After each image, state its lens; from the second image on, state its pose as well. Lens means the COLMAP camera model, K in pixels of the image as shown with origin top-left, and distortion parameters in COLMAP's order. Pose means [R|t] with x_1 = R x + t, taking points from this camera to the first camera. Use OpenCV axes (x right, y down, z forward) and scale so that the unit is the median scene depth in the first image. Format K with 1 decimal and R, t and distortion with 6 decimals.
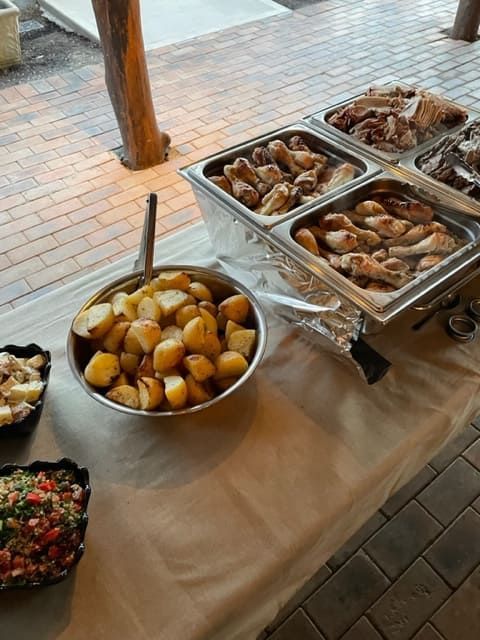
lens RADIAL K [[528.9, 0, 240.0], [0, 528.9, 320.0], [0, 0, 1]] dist [-0.001462, -0.012966]
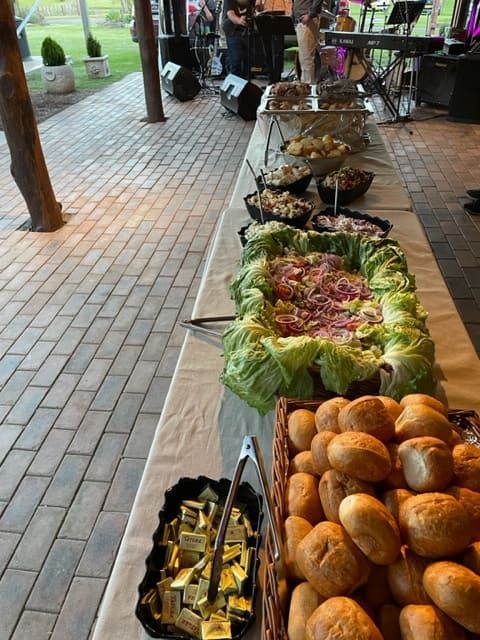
lens RADIAL K [[528.9, 0, 240.0], [0, 528.9, 320.0], [0, 0, 1]] dist [-0.001462, -0.012966]
pose [[0.718942, -0.396650, 0.570781, -0.546883], [0.516000, 0.854760, -0.055946, 0.162699], [-0.465689, 0.334745, 0.819194, -0.150682]]
